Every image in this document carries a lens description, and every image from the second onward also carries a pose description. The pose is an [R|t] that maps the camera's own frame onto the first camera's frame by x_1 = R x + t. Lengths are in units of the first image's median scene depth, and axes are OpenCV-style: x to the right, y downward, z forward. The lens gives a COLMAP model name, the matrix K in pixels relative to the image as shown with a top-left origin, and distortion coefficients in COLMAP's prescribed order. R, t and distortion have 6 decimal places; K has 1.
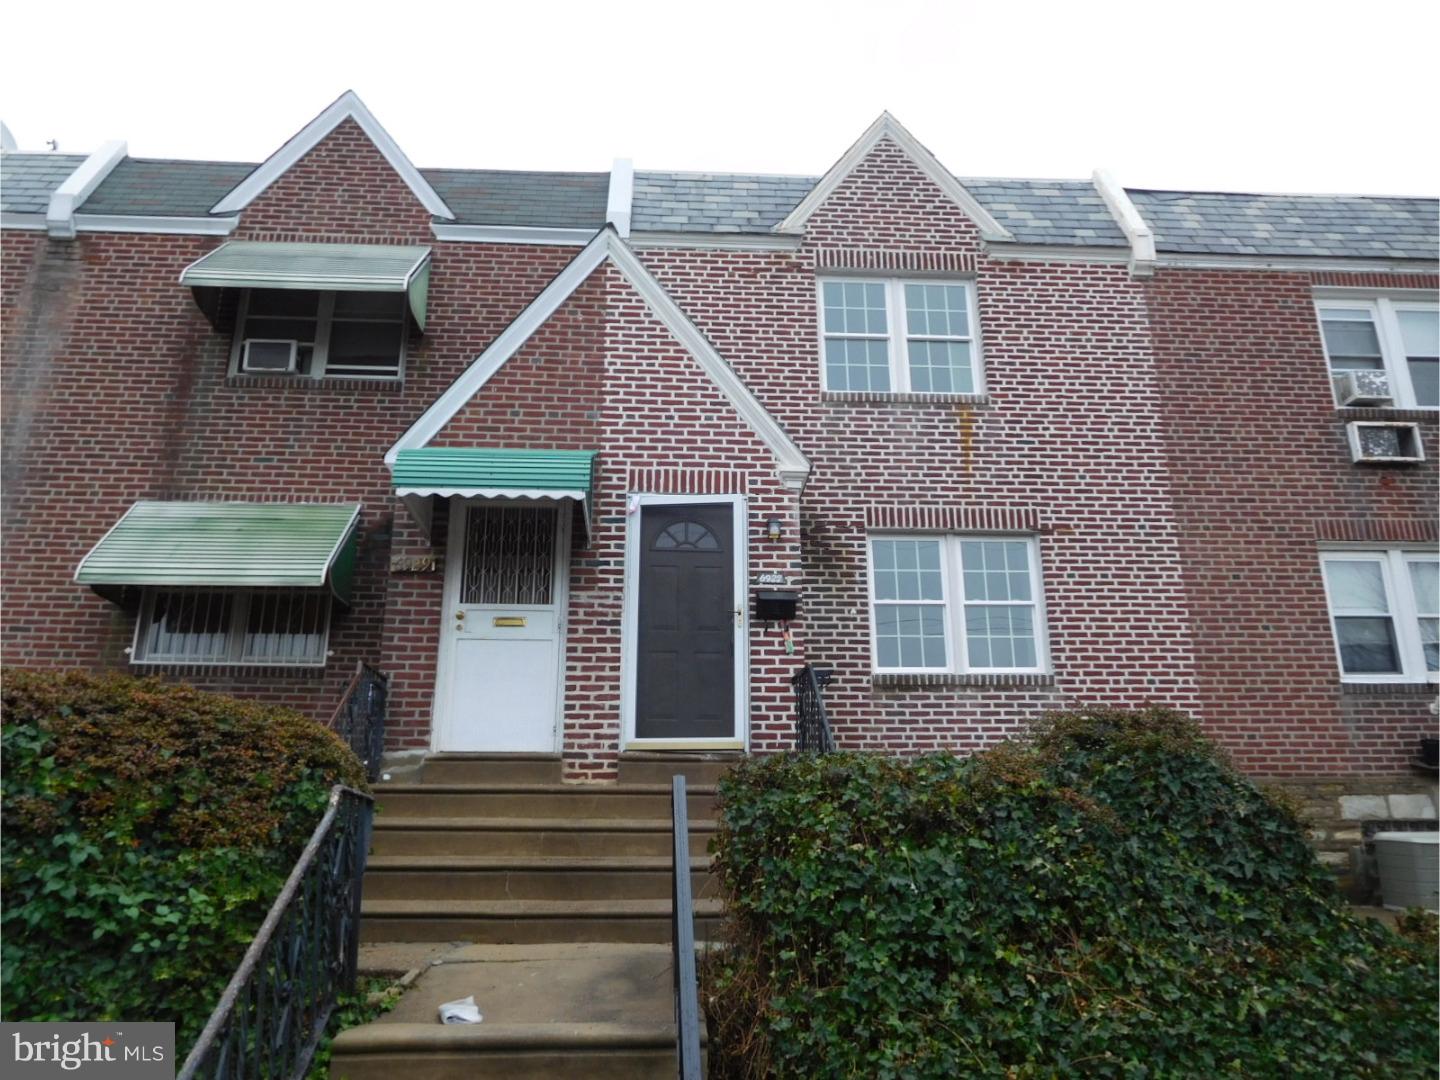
lens RADIAL K [[1082.8, 0, 720.4], [0, 1082.8, 545.6], [0, 0, 1]] dist [-0.017526, -0.000303]
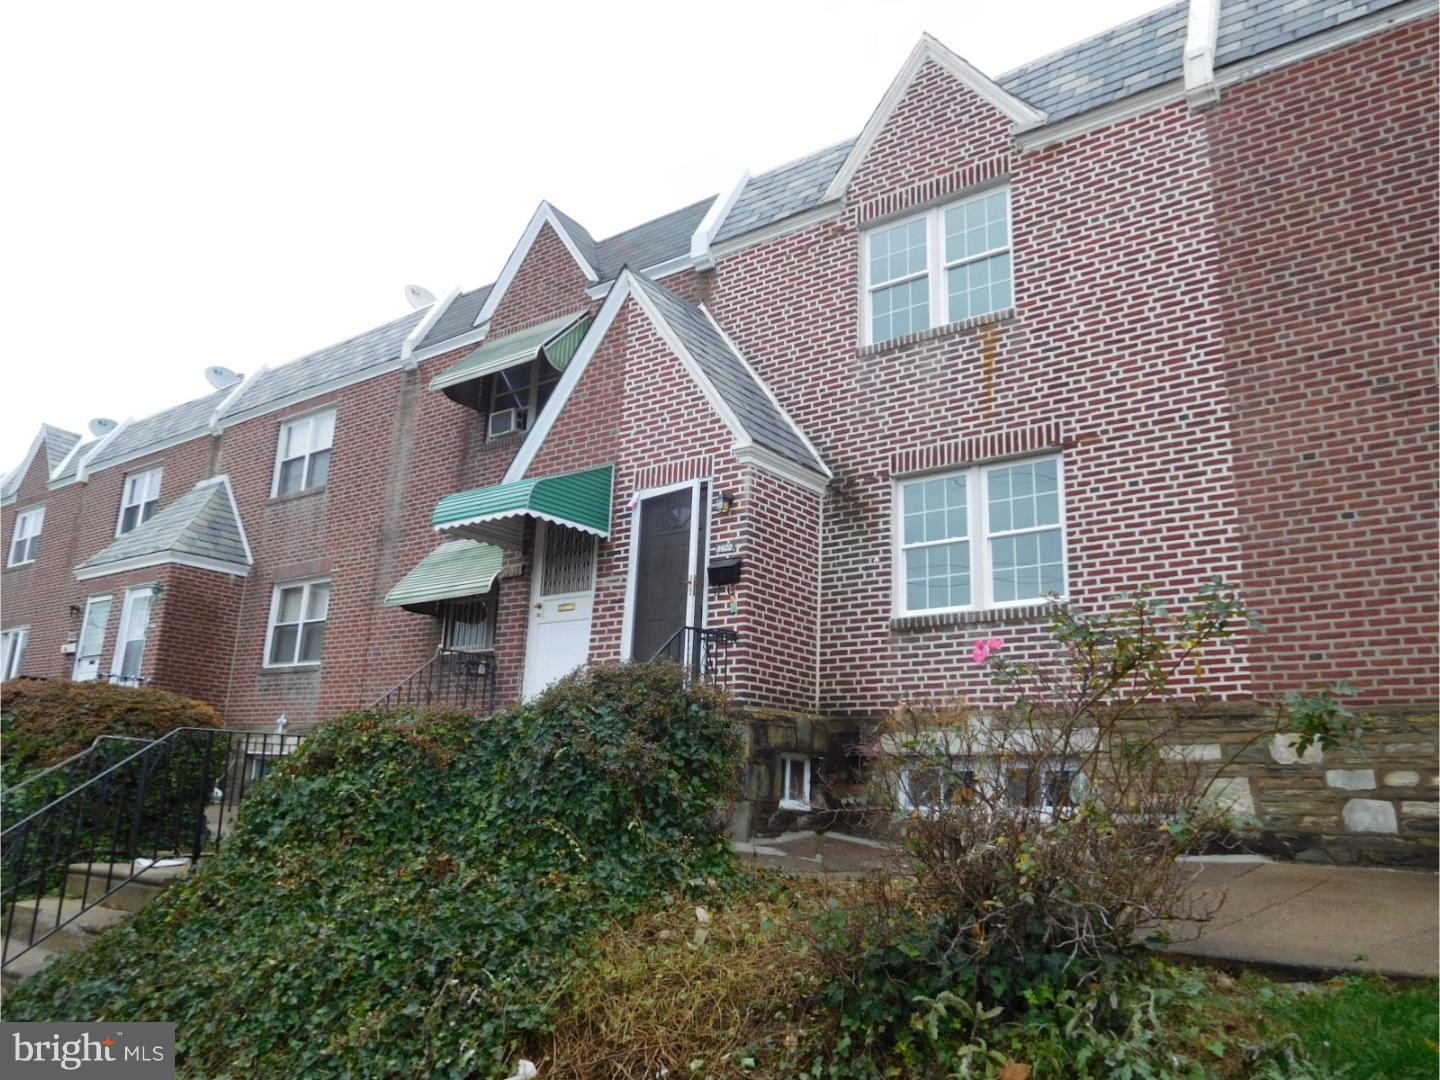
lens RADIAL K [[1085.8, 0, 724.7], [0, 1085.8, 549.3], [0, 0, 1]] dist [-0.016165, 0.011117]
pose [[0.754714, -0.123806, -0.644266, 0.672936], [0.160445, 0.987043, -0.001726, 0.029245], [0.636132, -0.102066, 0.764800, 0.116965]]
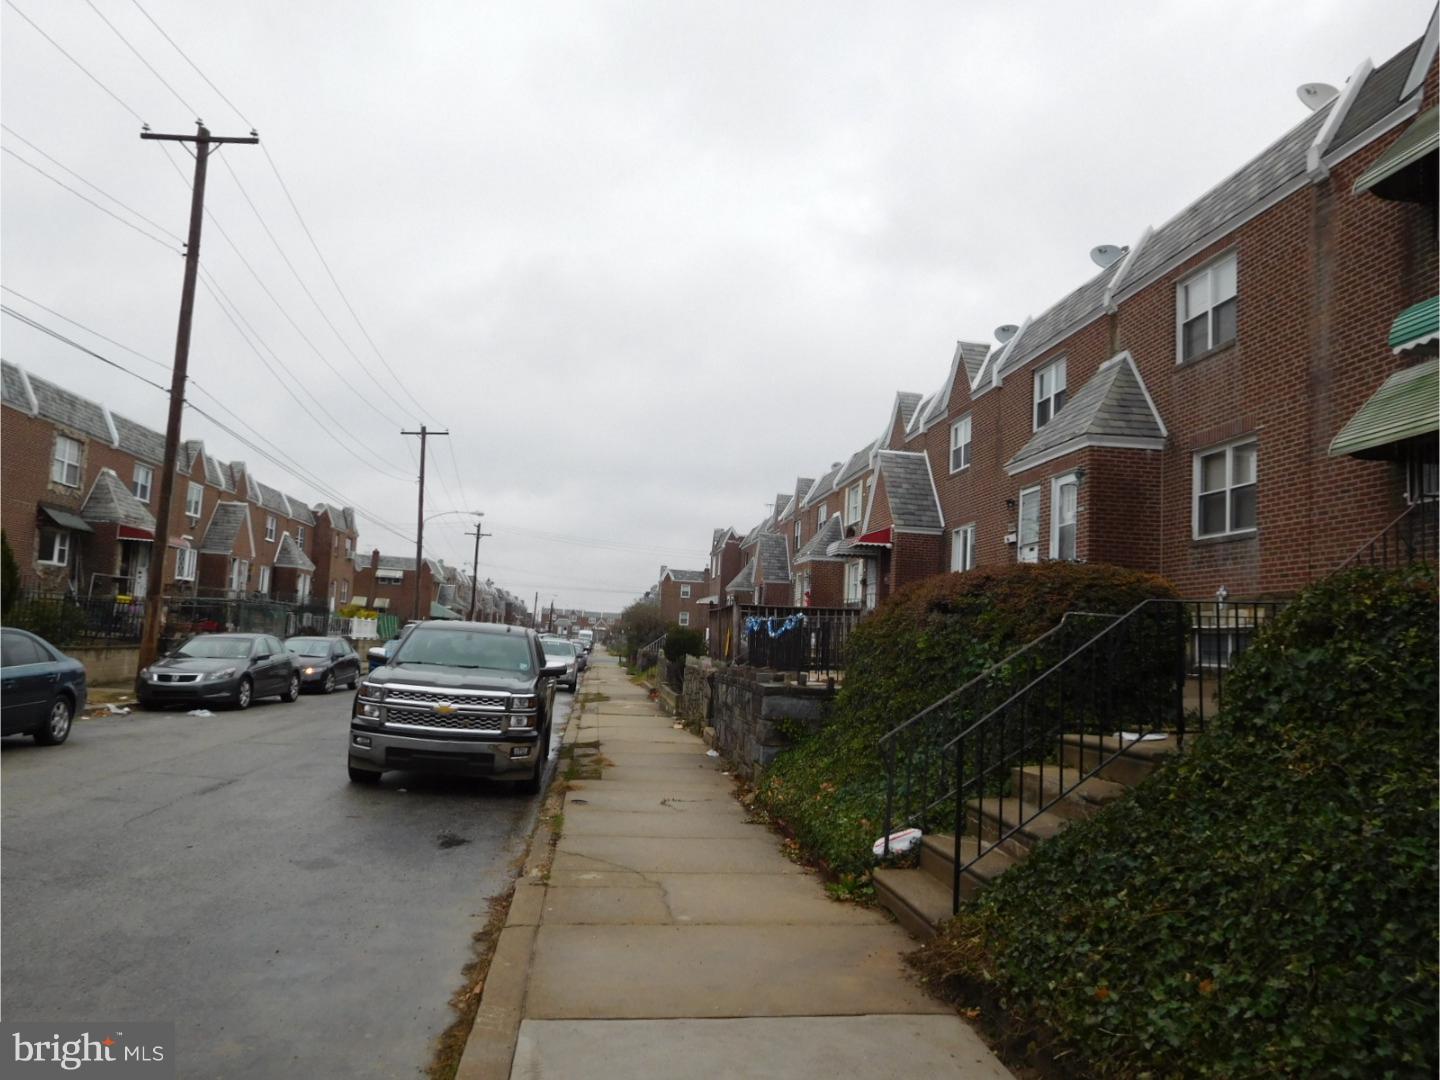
lens RADIAL K [[1085.8, 0, 724.7], [0, 1085.8, 549.3], [0, 0, 1]] dist [-0.016165, 0.011117]
pose [[0.057058, -0.088508, -0.994440, 0.598180], [0.266874, 0.961169, -0.070235, 0.032505], [0.962041, -0.261382, 0.078463, 0.120226]]
